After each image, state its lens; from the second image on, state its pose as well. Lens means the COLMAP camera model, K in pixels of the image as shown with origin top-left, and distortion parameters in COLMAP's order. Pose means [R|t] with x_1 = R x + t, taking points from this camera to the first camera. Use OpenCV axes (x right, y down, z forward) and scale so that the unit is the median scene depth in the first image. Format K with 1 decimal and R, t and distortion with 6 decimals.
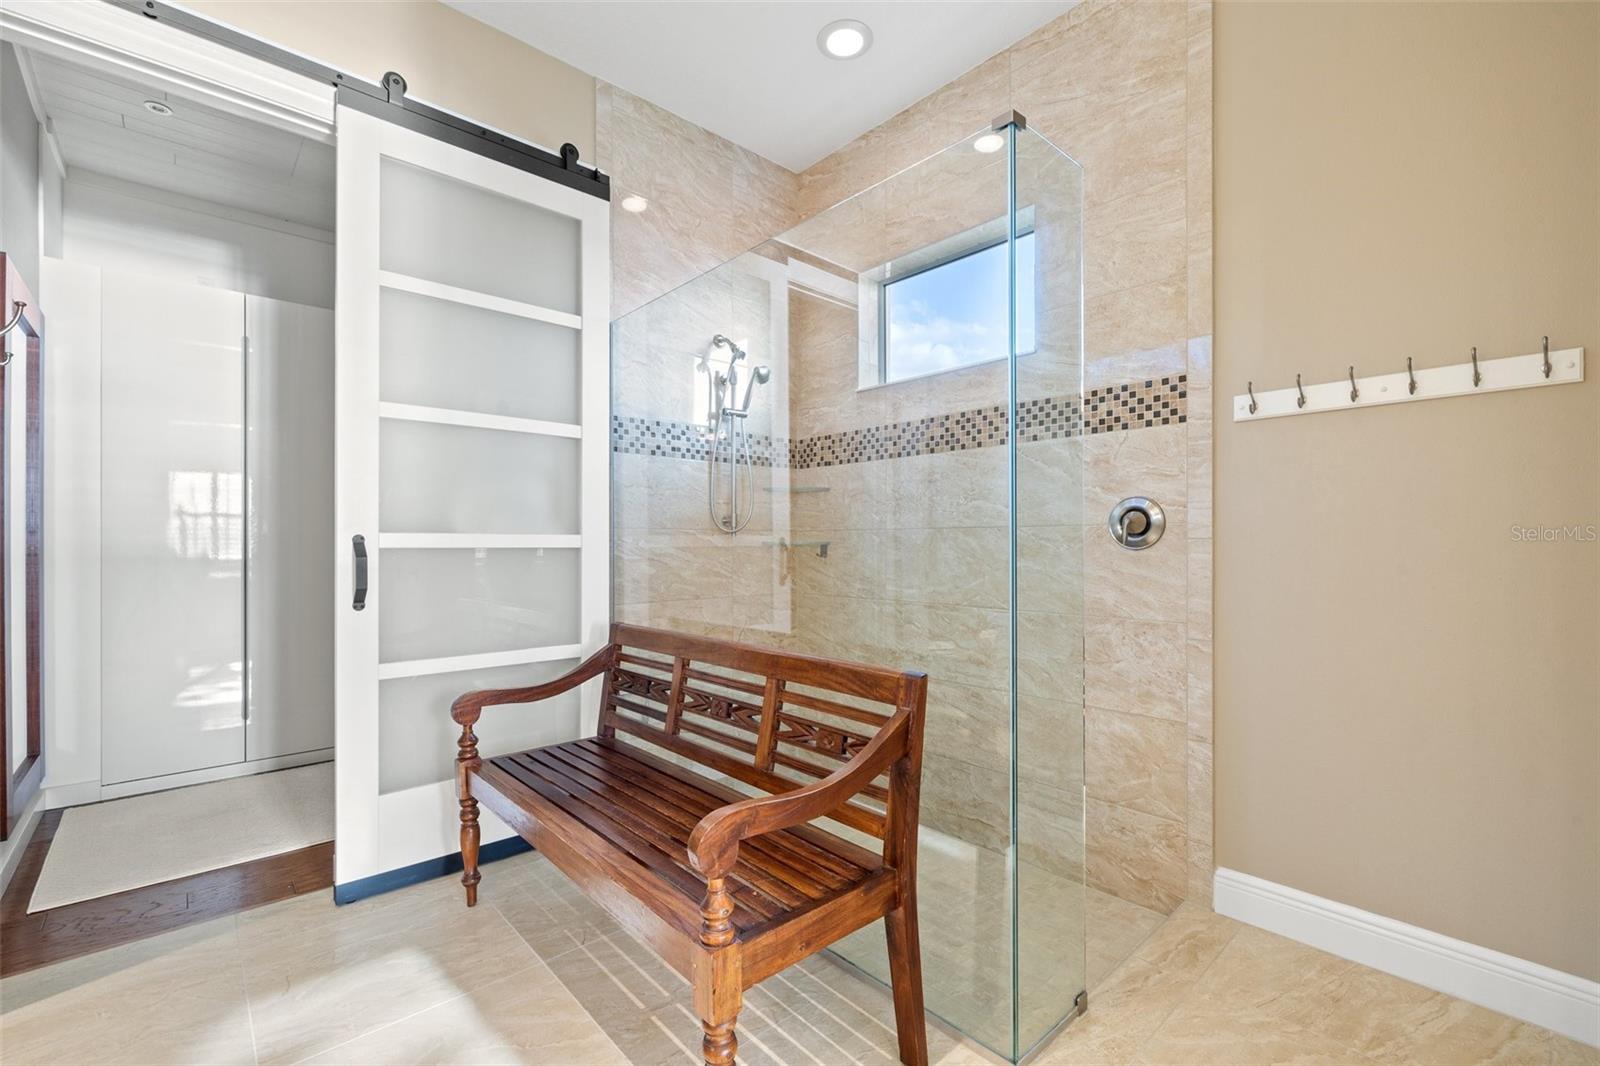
lens RADIAL K [[683.0, 0, 788.8], [0, 683.0, 539.7], [0, 0, 1]] dist [0.004359, 0.000488]
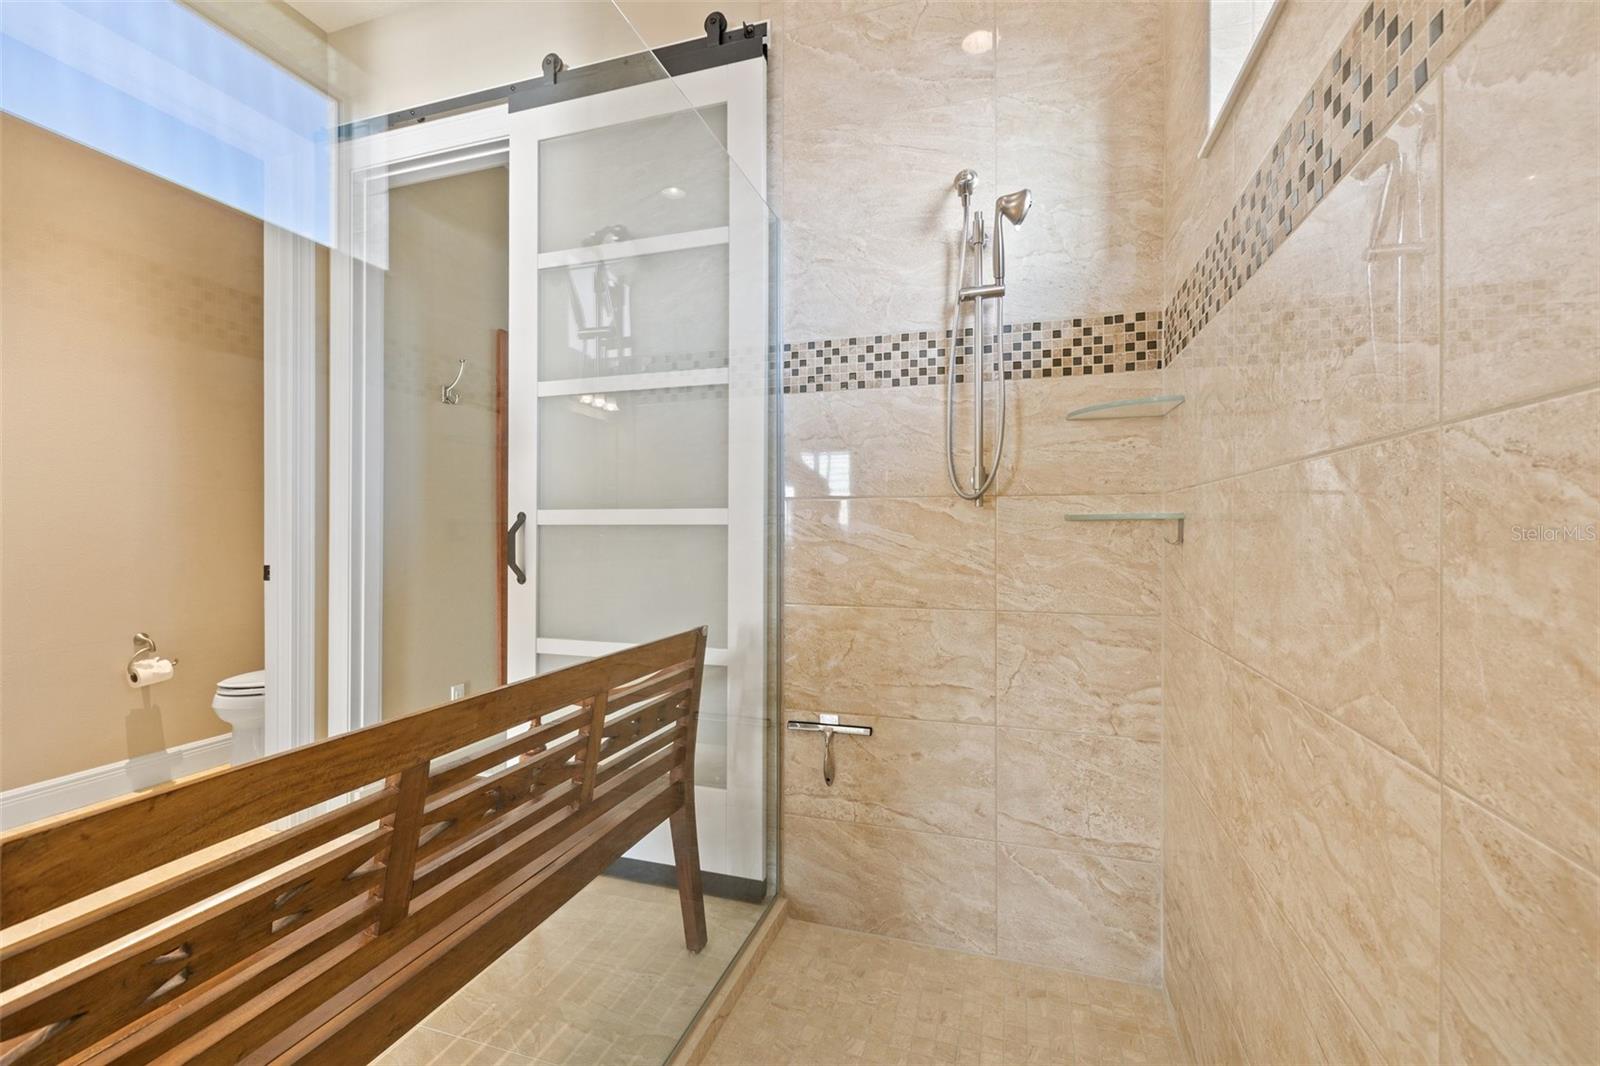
lens RADIAL K [[670.9, 0, 787.2], [0, 670.9, 529.5], [0, 0, 1]] dist [-0.000039, -0.000074]
pose [[0.510350, -0.001426, -0.859965, 0.343822], [0.003165, 0.999995, 0.000220, 0.015331], [0.859961, -0.002834, 0.510352, 0.602194]]
